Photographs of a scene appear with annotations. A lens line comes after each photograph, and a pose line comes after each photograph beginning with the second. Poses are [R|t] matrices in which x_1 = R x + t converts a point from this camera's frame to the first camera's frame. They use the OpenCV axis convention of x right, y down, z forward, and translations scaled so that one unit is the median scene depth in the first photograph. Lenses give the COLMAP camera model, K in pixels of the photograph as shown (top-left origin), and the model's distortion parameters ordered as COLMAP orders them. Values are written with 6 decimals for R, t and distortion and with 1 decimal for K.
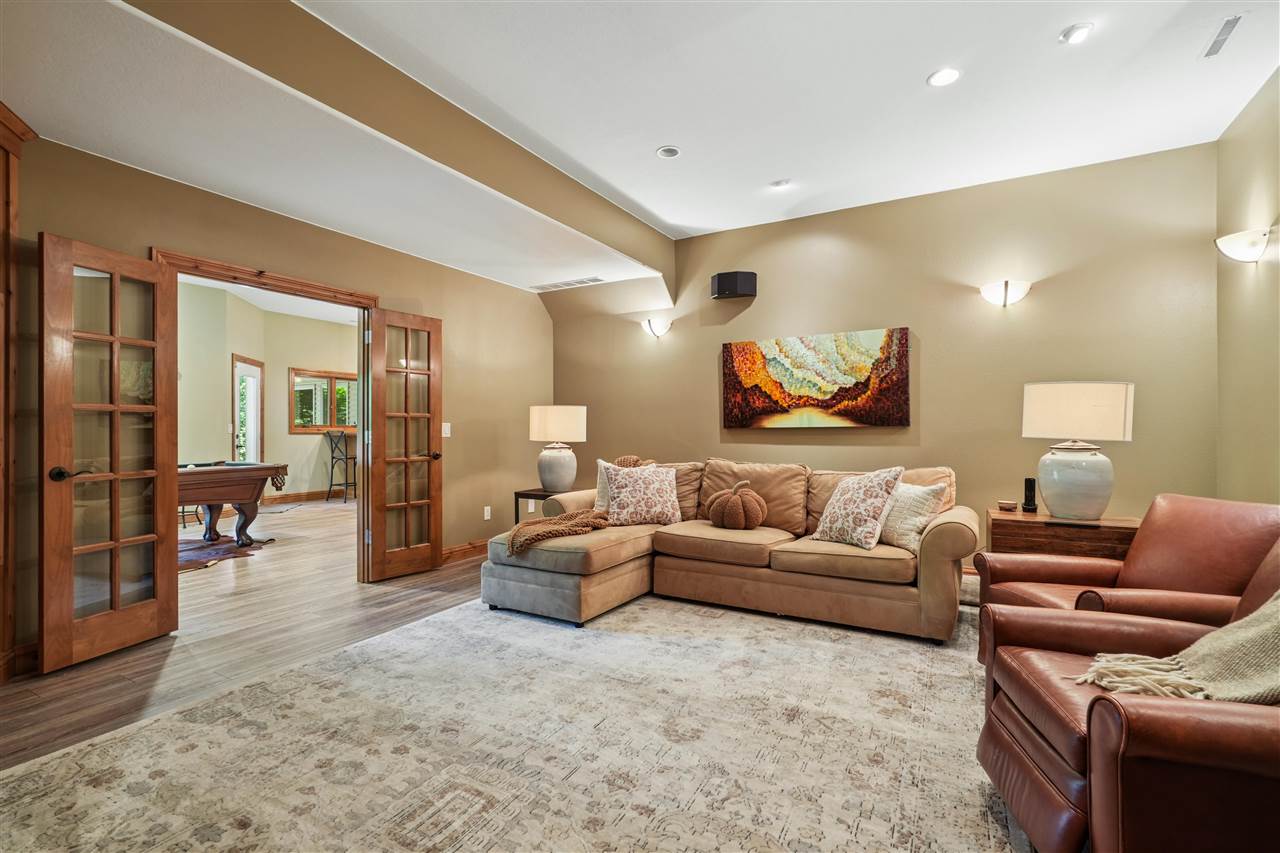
lens RADIAL K [[581.3, 0, 638.2], [0, 581.3, 432.2], [0, 0, 1]] dist [-0.002434, 0.002246]
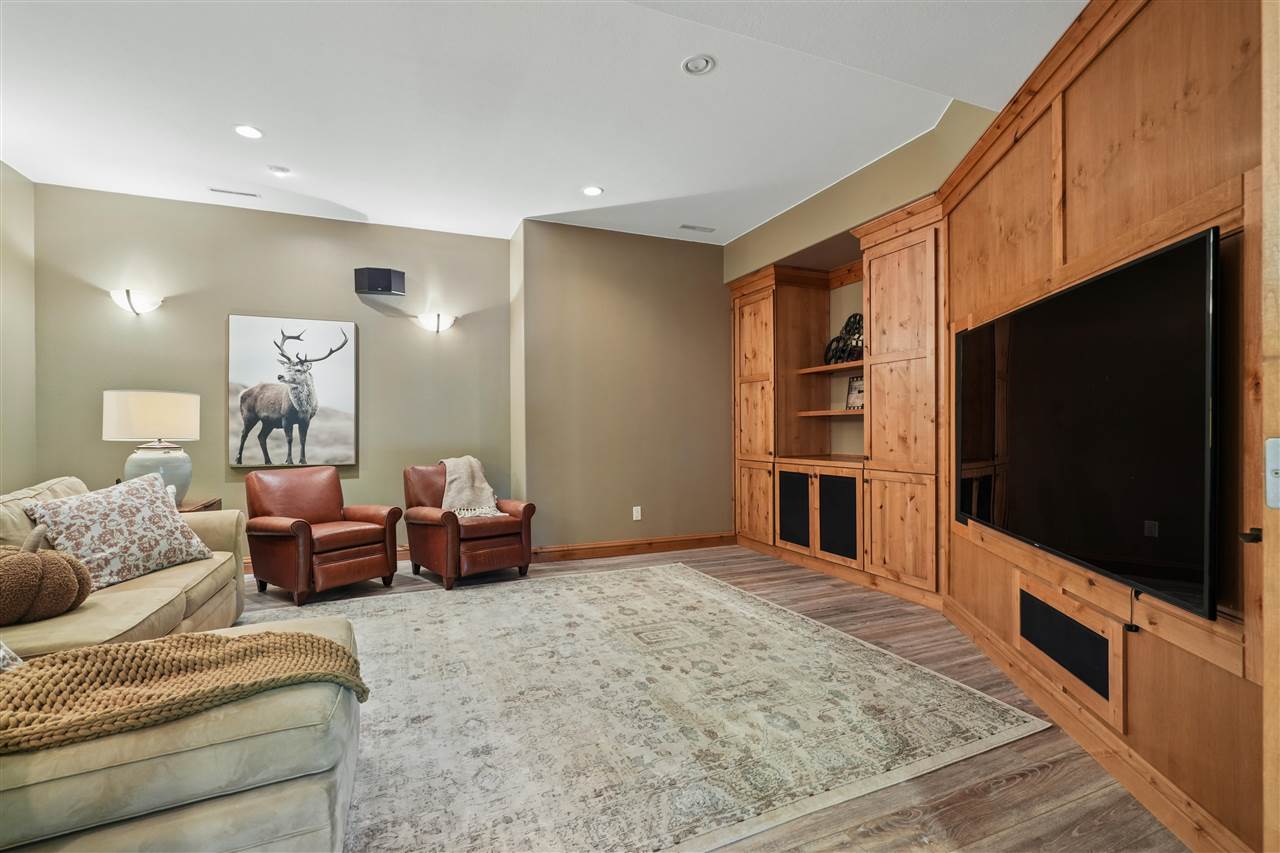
lens RADIAL K [[581.3, 0, 637.0], [0, 581.3, 426.8], [0, 0, 1]] dist [-0.002434, 0.002246]
pose [[-0.794774, 0.006570, 0.606870, -1.135551], [0.008310, 0.999965, 0.000057, -0.011188], [-0.606849, 0.005088, -0.794801, 2.039326]]
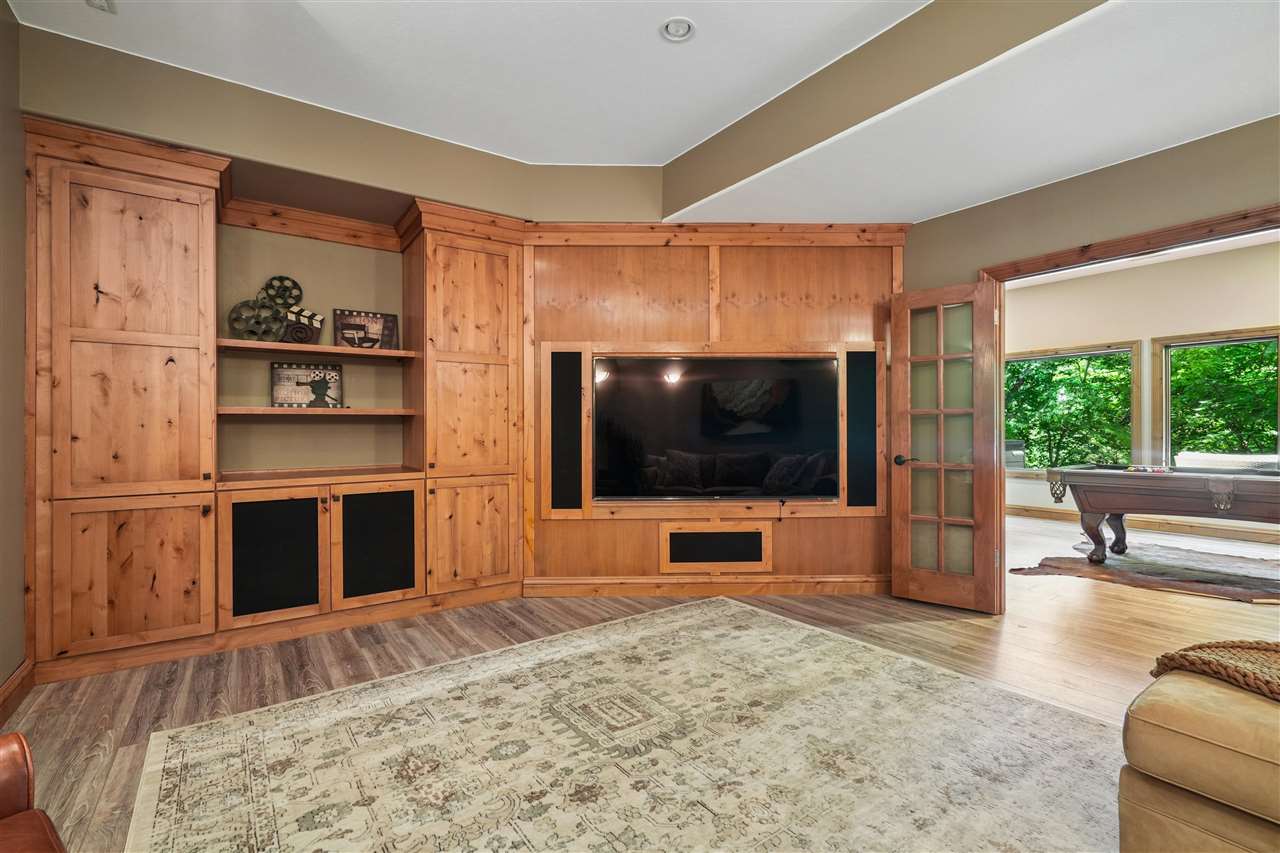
lens RADIAL K [[581.3, 0, 643.5], [0, 581.3, 426.7], [0, 0, 1]] dist [-0.002434, 0.002246]
pose [[-0.424839, 0.000678, -0.905269, 0.715983], [0.001099, 0.999999, 0.000233, -0.014376], [0.905268, -0.000896, -0.424839, 1.325144]]
